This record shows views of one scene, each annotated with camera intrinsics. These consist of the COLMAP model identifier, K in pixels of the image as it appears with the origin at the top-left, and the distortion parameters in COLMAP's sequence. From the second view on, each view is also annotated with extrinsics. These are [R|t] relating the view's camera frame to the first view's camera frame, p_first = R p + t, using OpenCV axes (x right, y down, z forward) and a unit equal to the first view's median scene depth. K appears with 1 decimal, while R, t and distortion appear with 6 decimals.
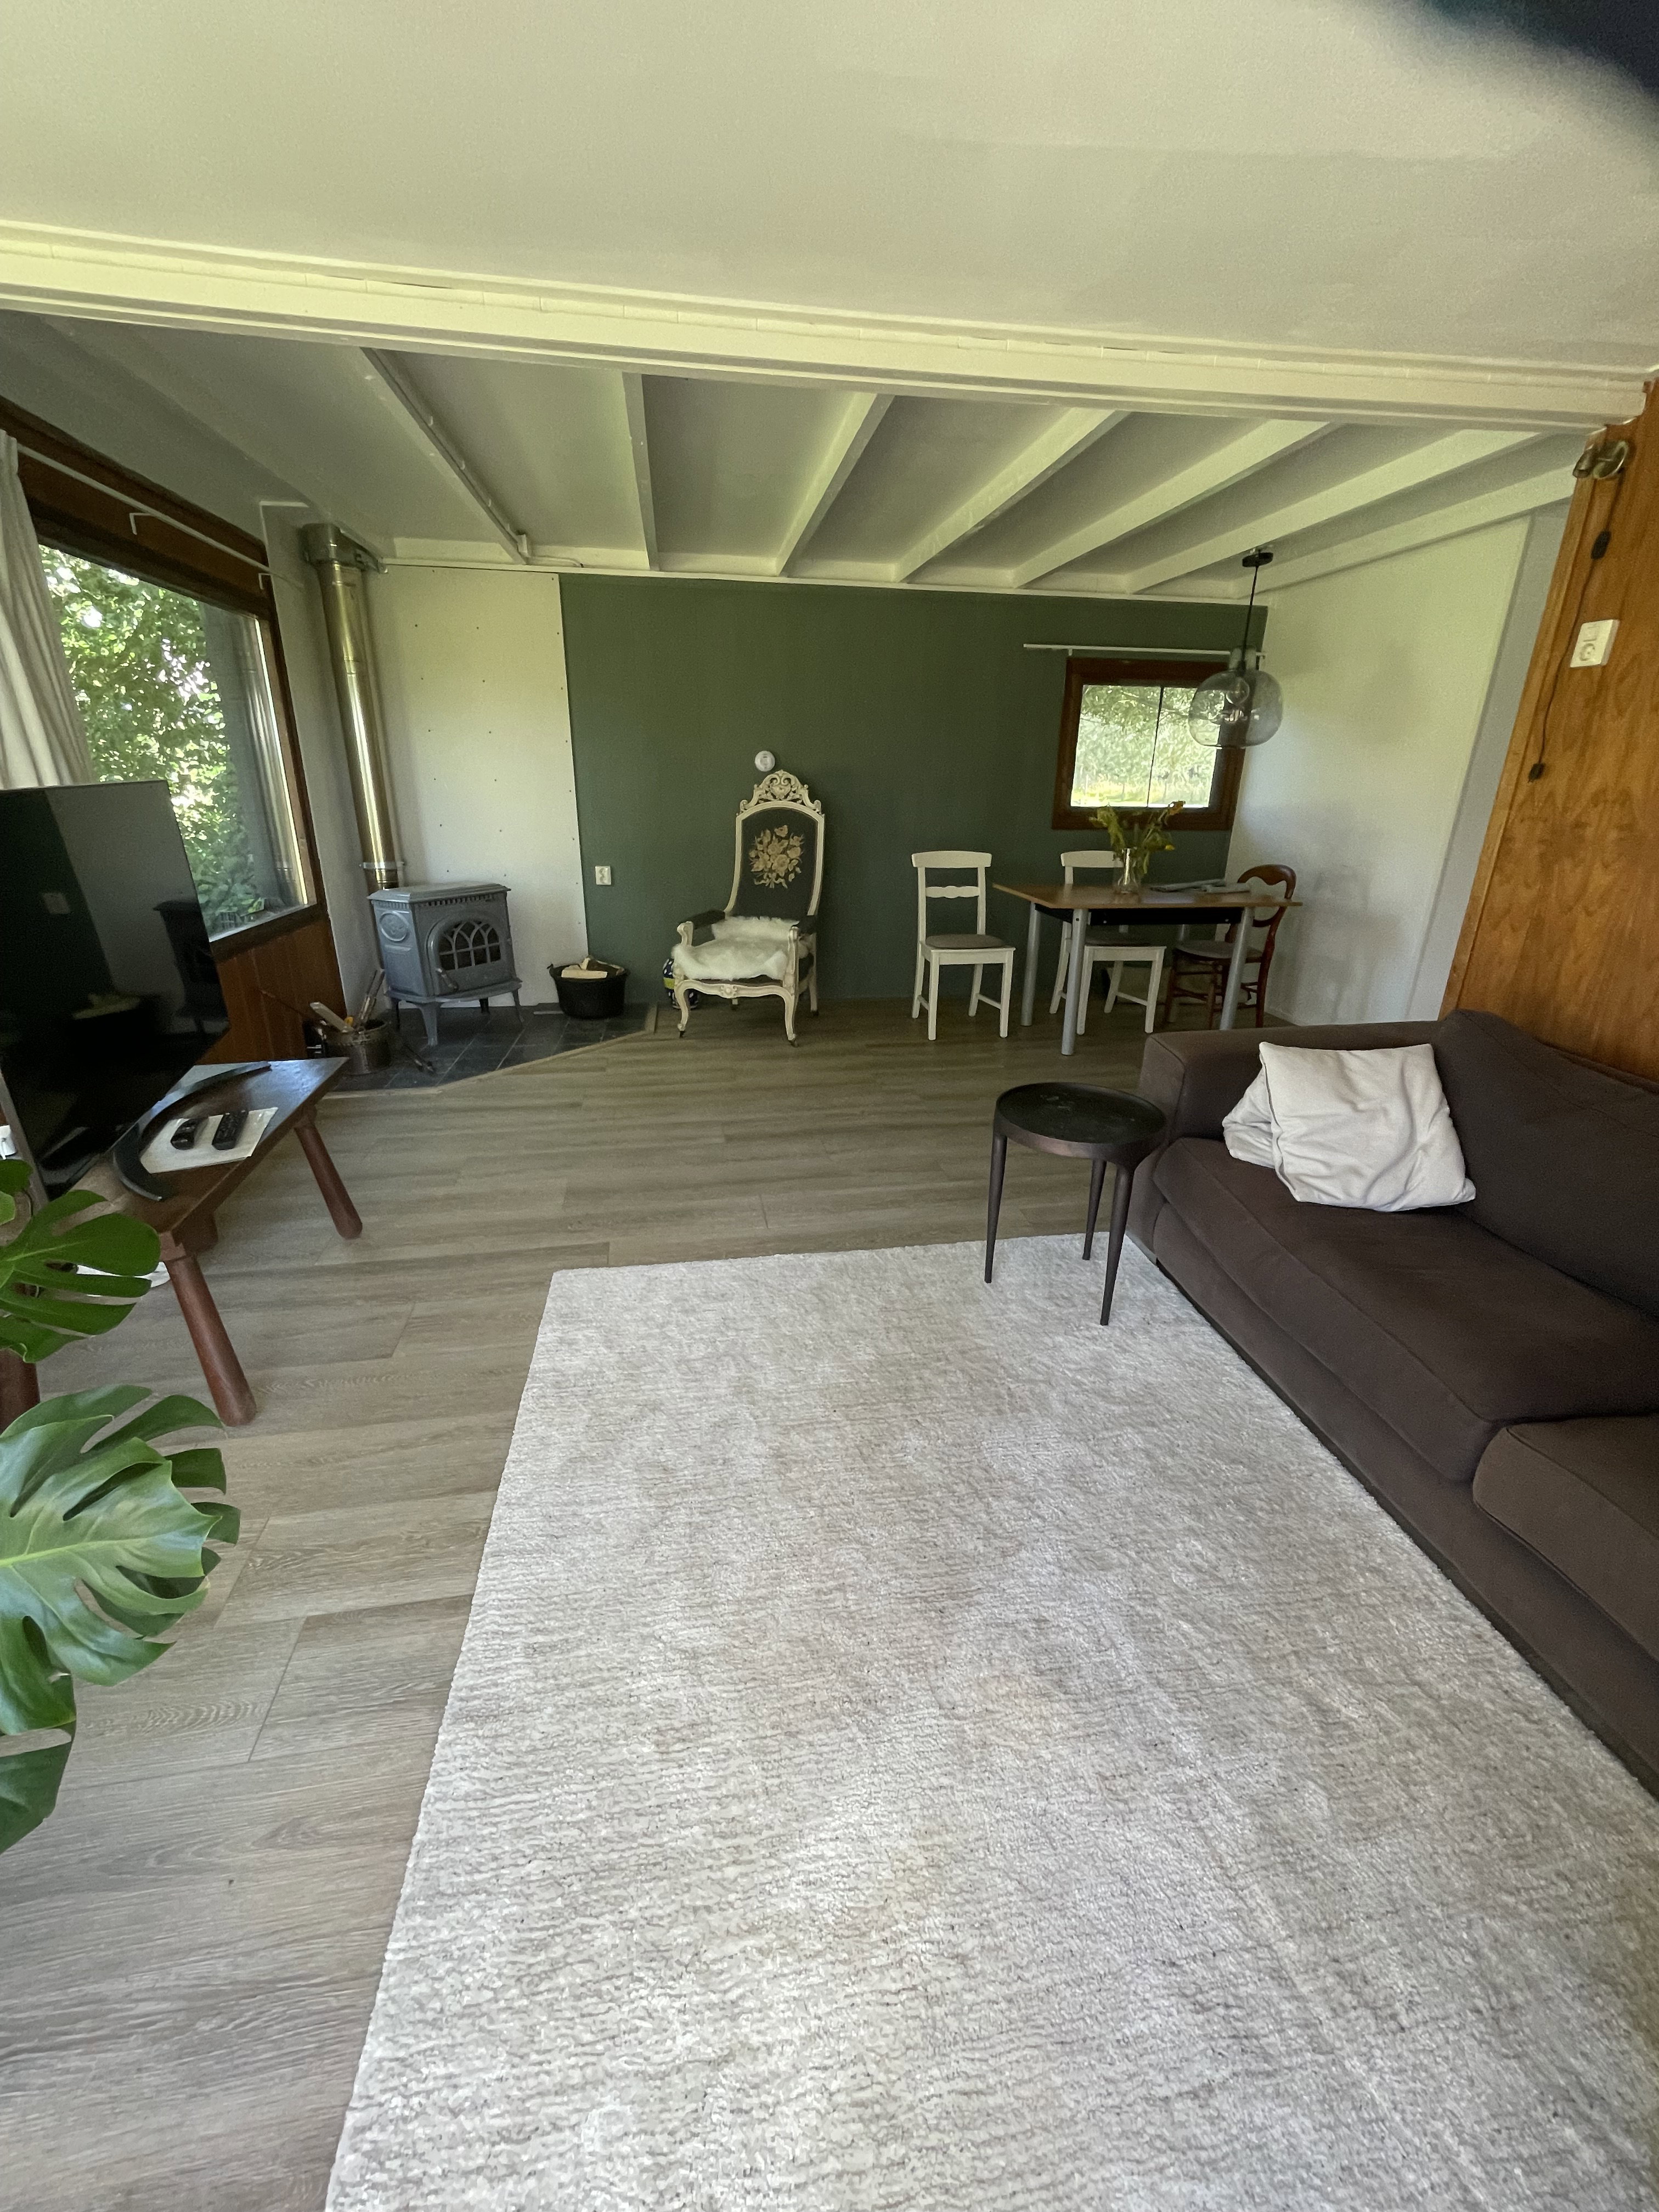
lens RADIAL K [[904.8, 0, 829.5], [0, 904.8, 1106.0], [0, 0, 1]] dist [-0.002548, -0.000176]
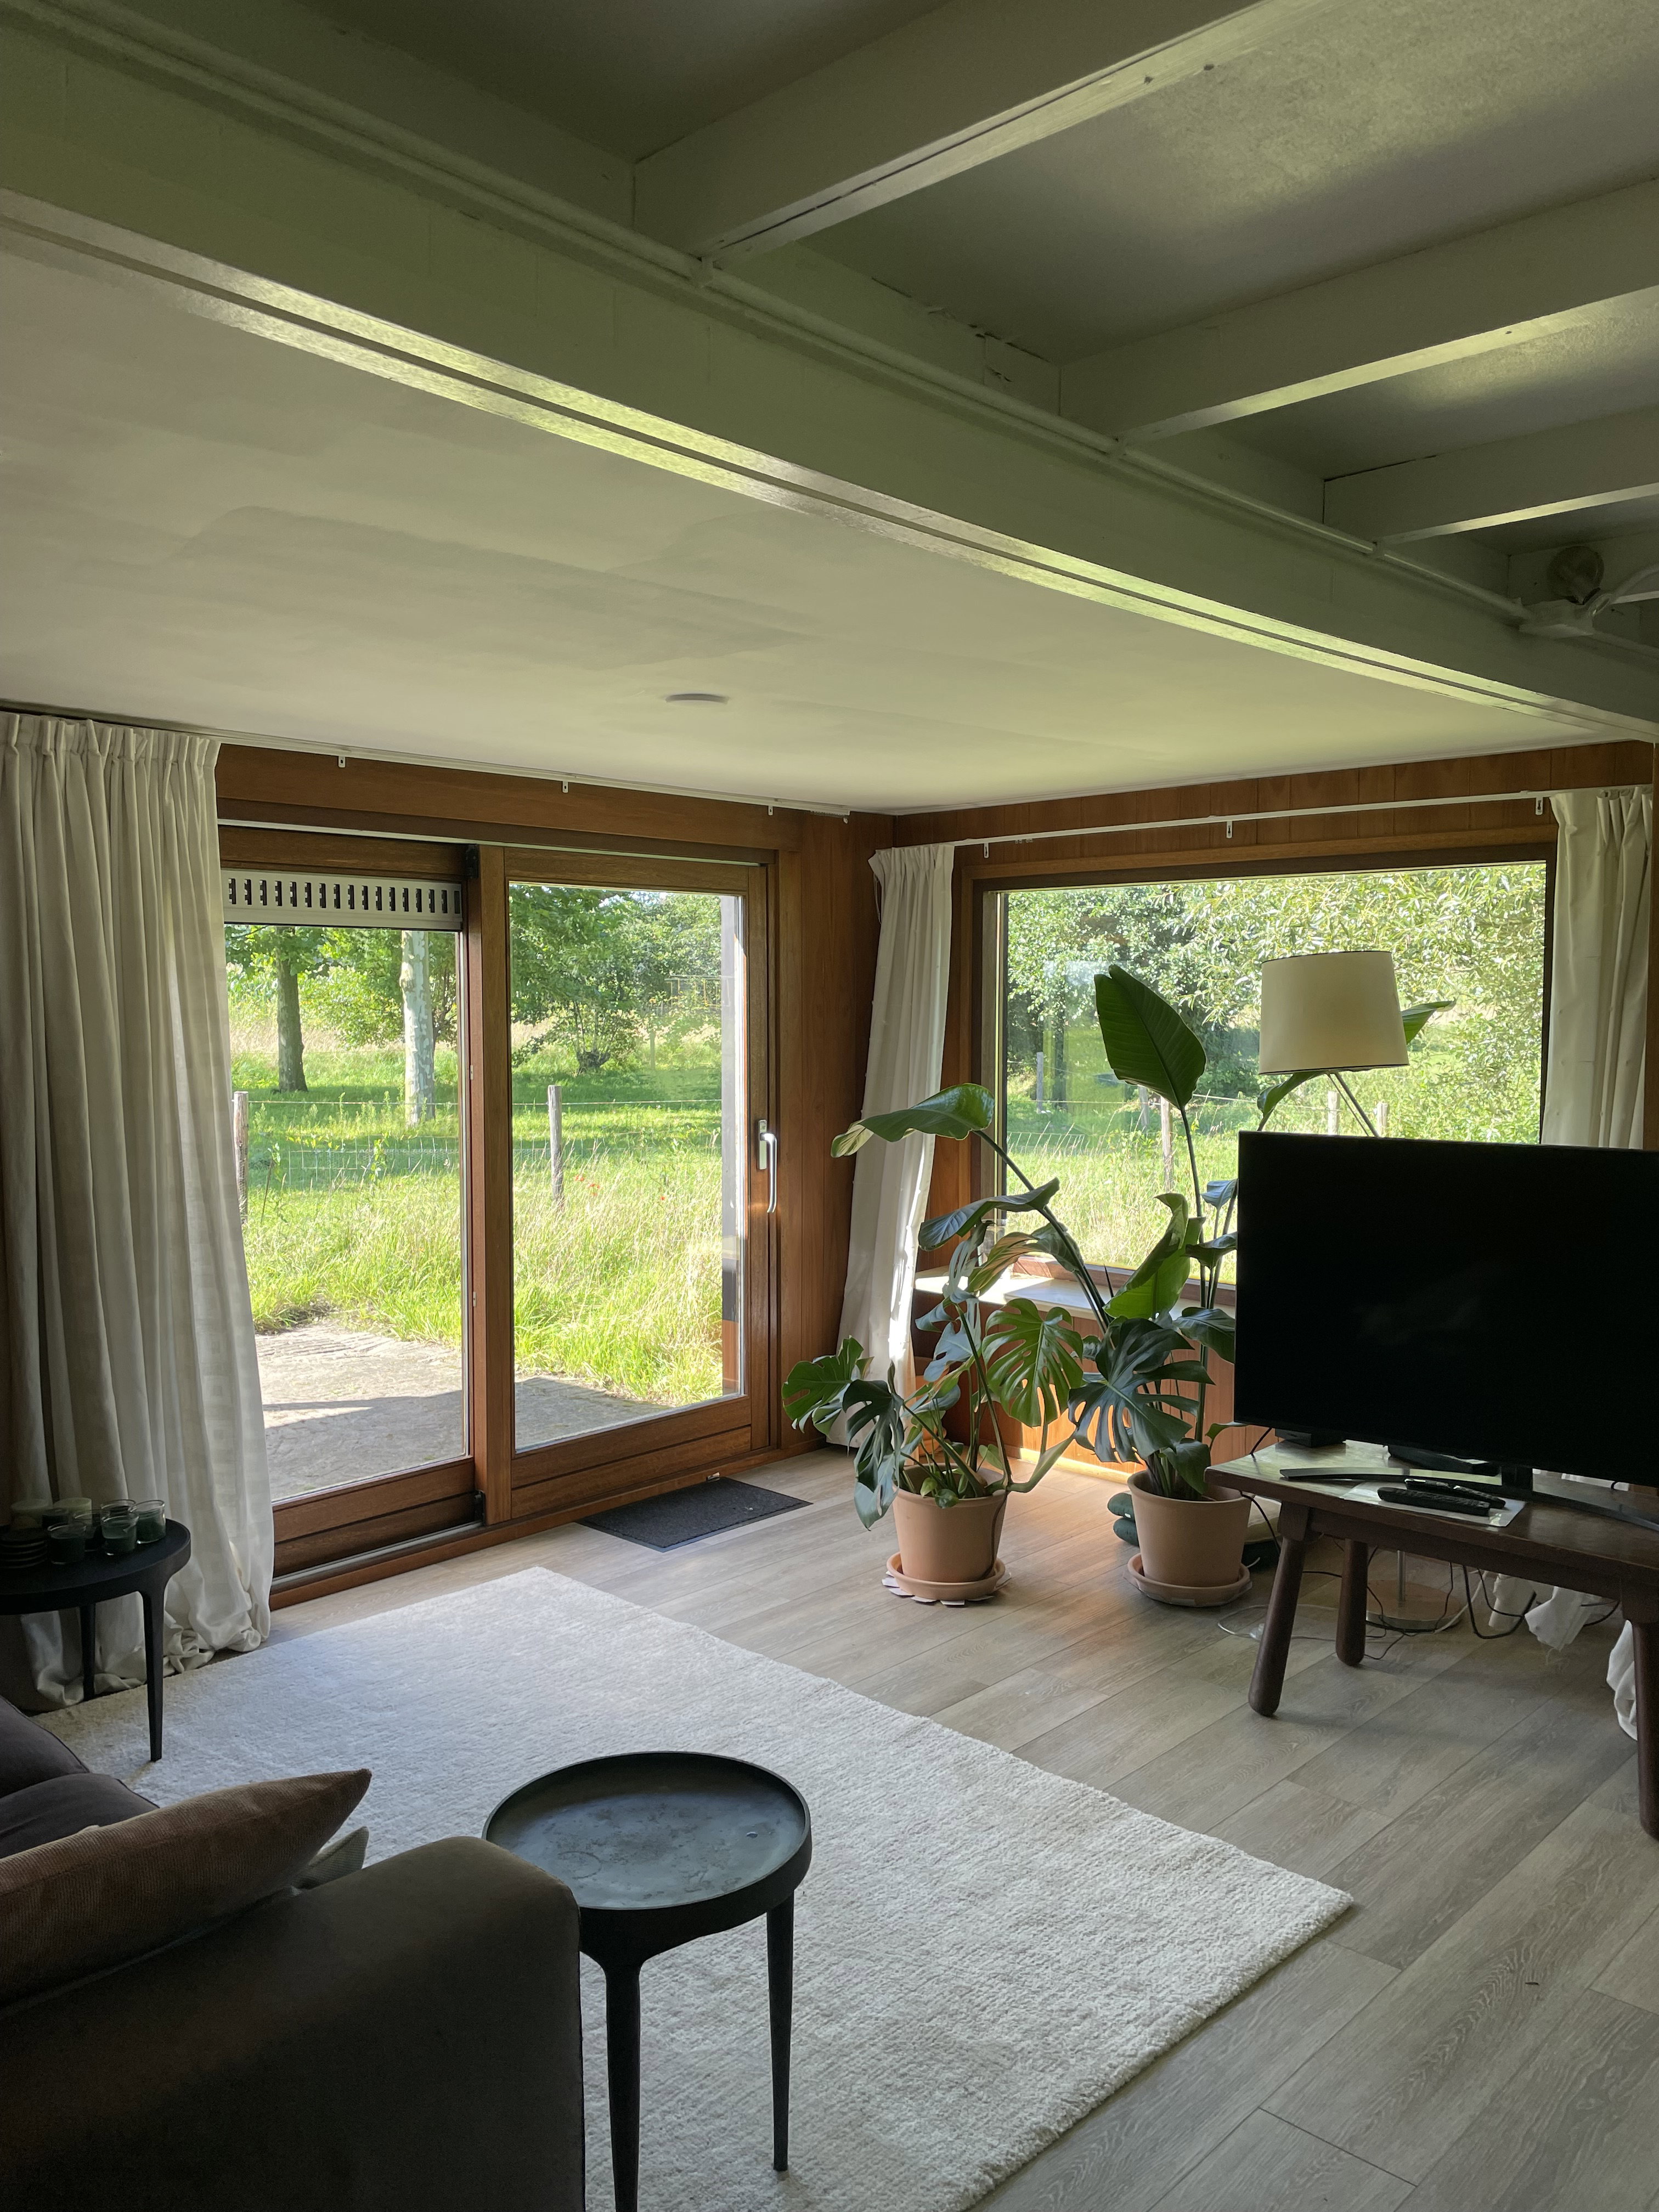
lens RADIAL K [[1664.1, 0, 829.5], [0, 1664.1, 1106.0], [0, 0, 1]] dist [0.070042, -0.005232]
pose [[-0.803920, 0.028696, -0.594045, 0.709828], [-0.218210, 0.914945, 0.339501, -0.672320], [0.553261, 0.402558, -0.729280, 1.488453]]
